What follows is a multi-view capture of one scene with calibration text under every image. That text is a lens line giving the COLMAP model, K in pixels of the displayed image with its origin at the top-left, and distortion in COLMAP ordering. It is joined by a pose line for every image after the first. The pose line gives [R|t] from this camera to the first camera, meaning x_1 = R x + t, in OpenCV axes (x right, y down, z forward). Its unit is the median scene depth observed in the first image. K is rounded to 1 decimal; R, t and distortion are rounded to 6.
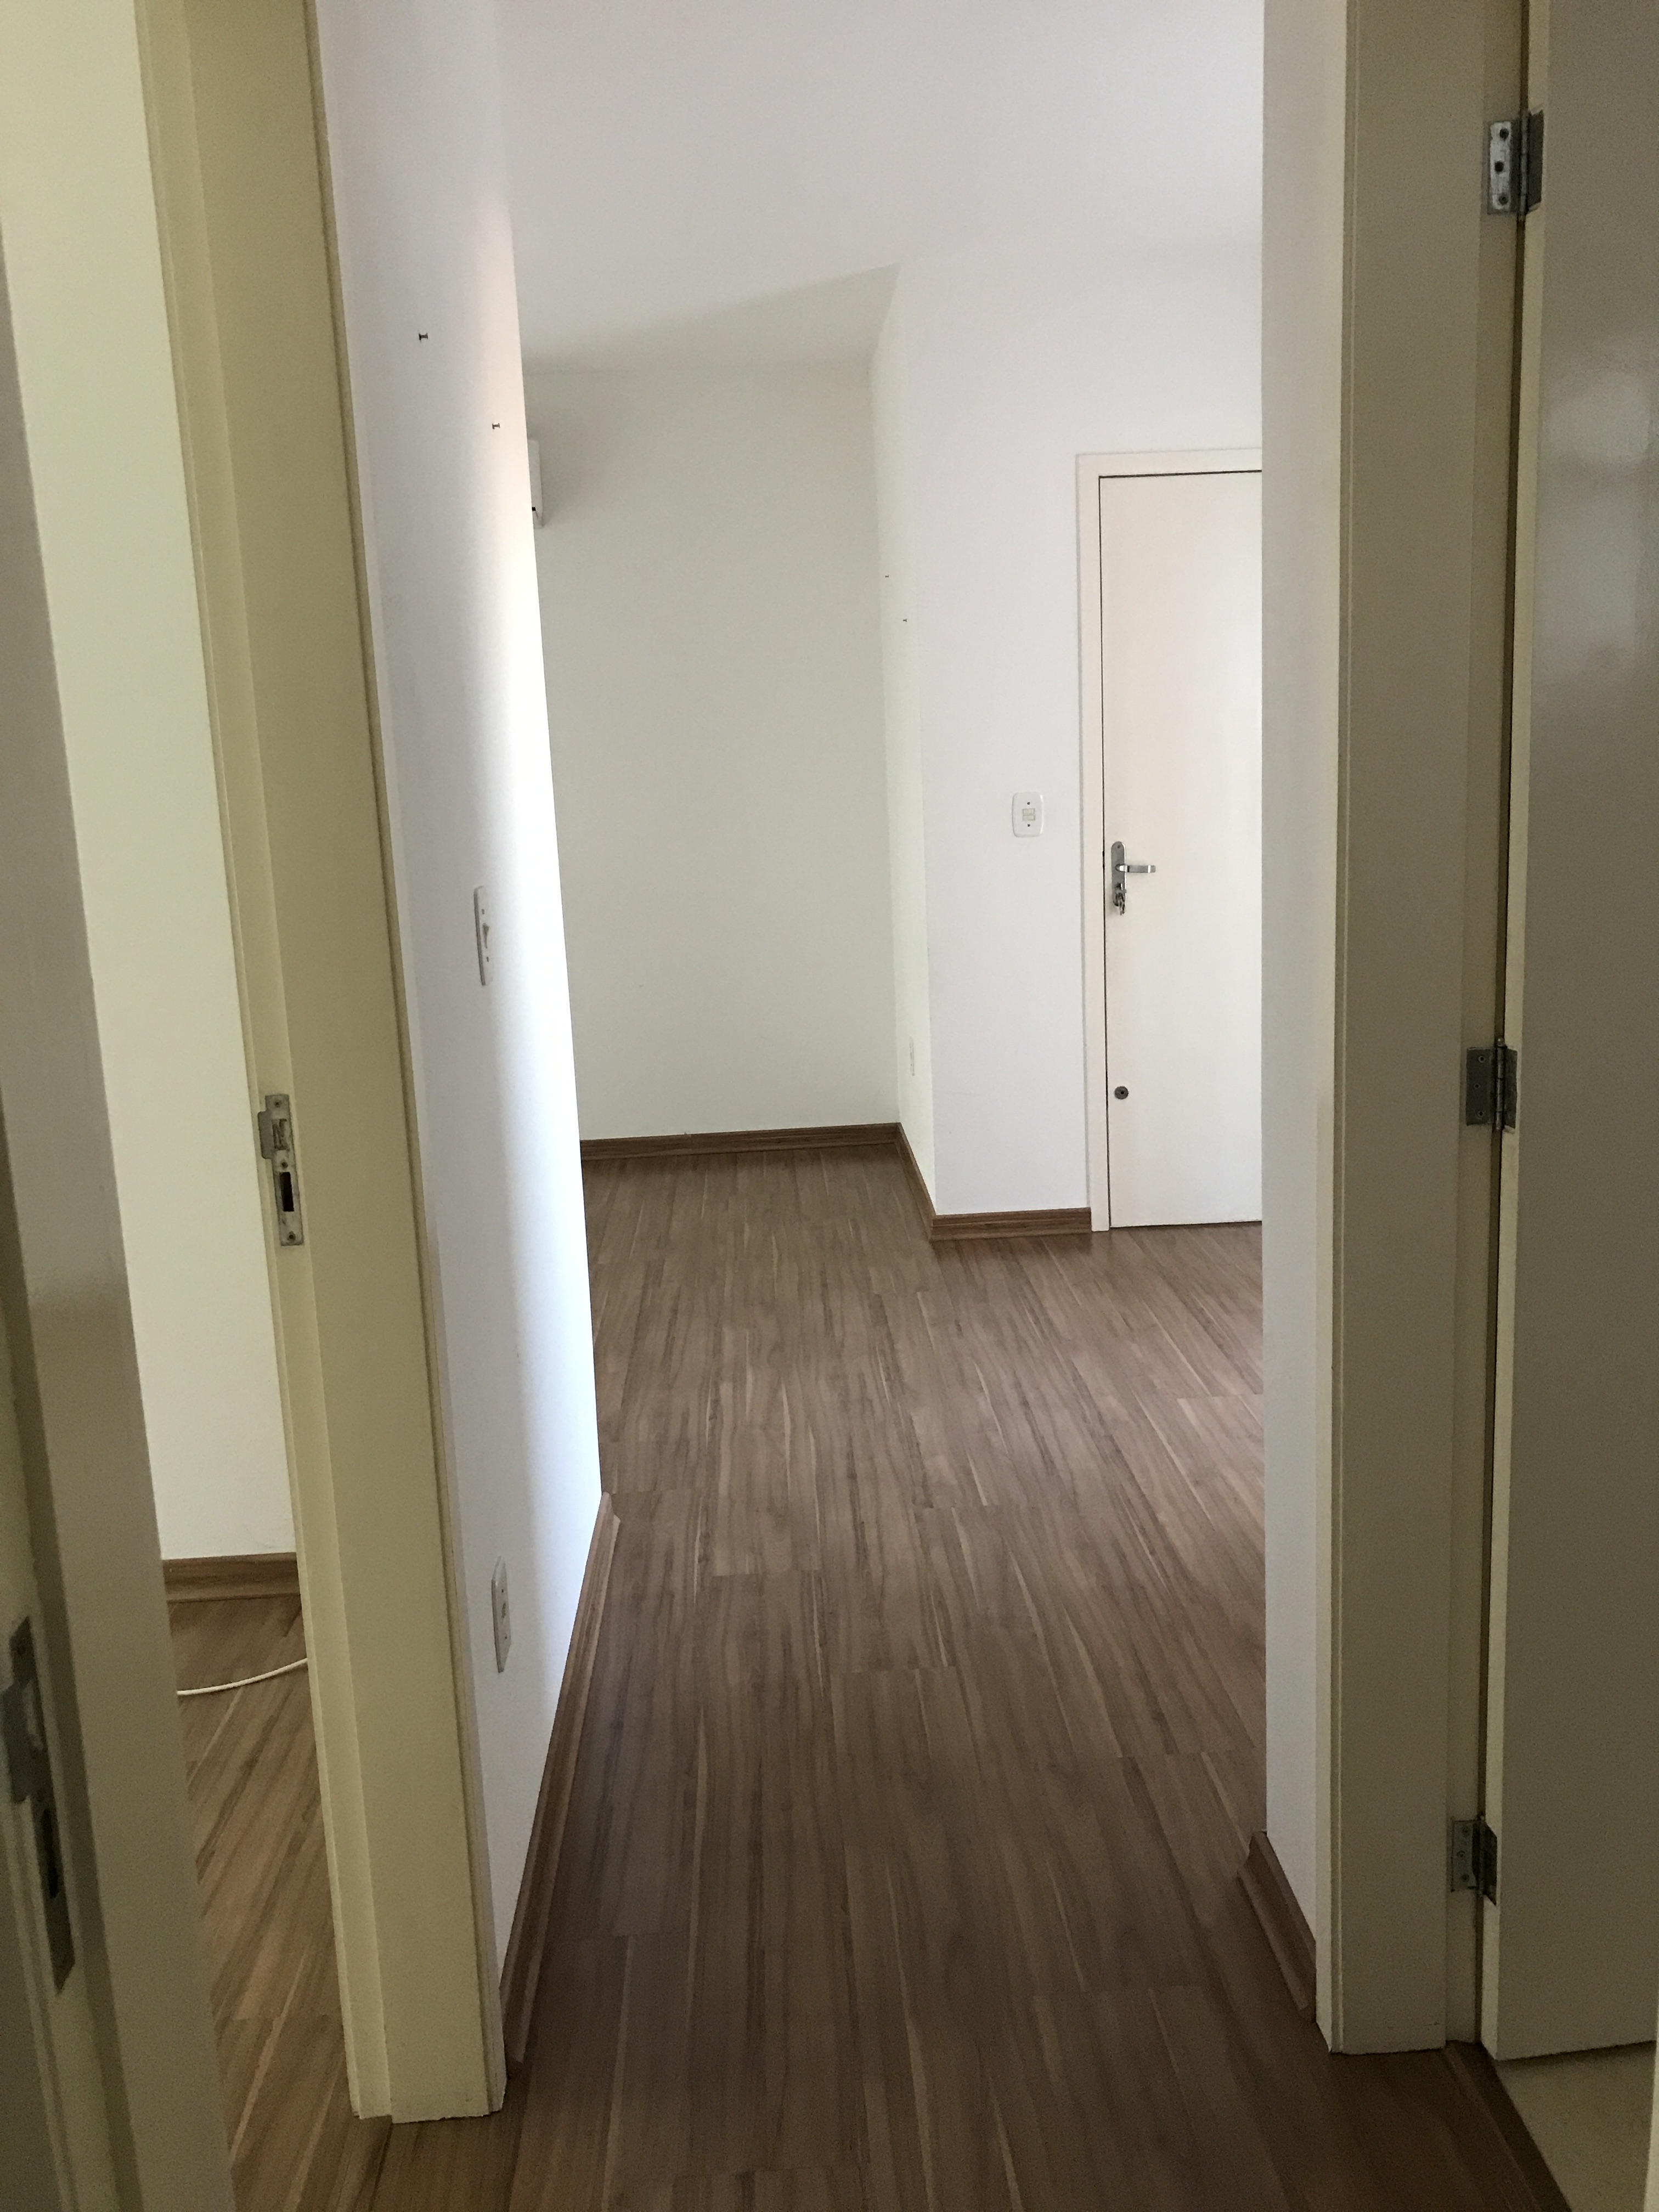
lens RADIAL K [[1794.5, 0, 829.9], [0, 1794.5, 1091.7], [0, 0, 1]] dist [0.045557, -0.108515]
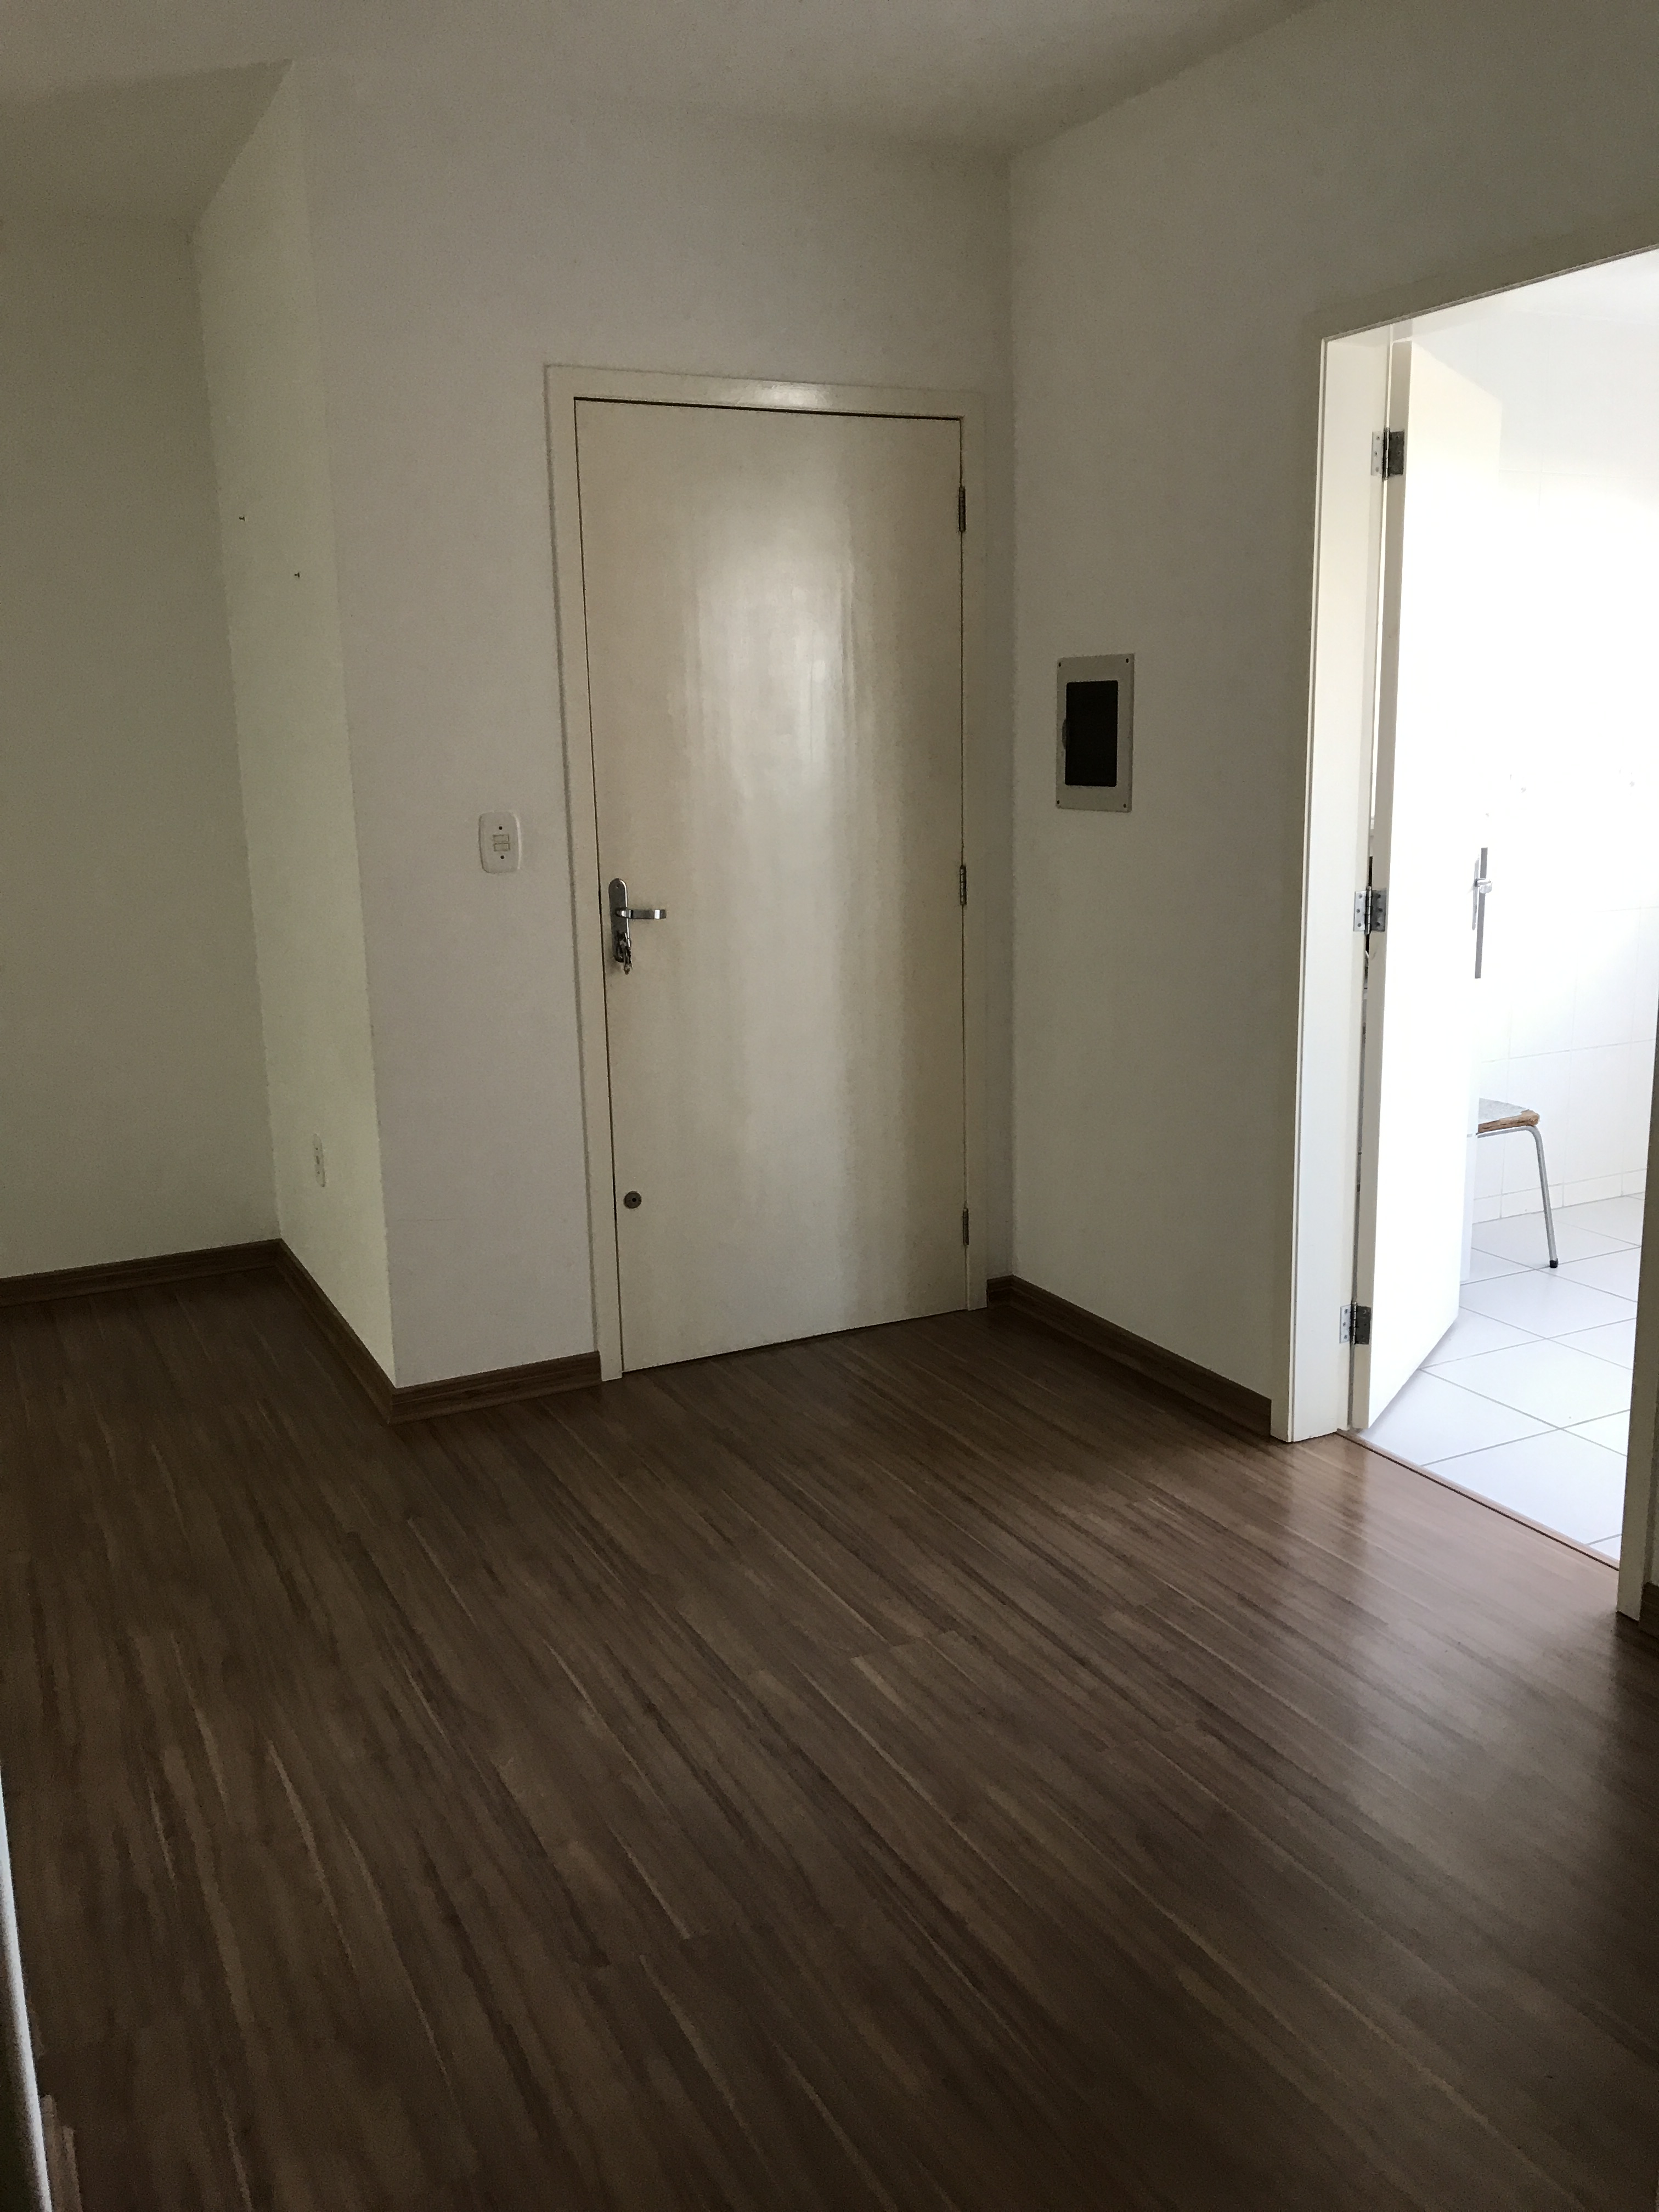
lens RADIAL K [[1729.6, 0, 838.1], [0, 1729.6, 1151.8], [0, 0, 1]] dist [-0.002560, 0.009199]
pose [[0.898794, -0.081345, 0.430759, -0.090517], [0.061080, 0.996286, 0.060695, -0.072007], [-0.434096, -0.028241, 0.900424, 0.344523]]
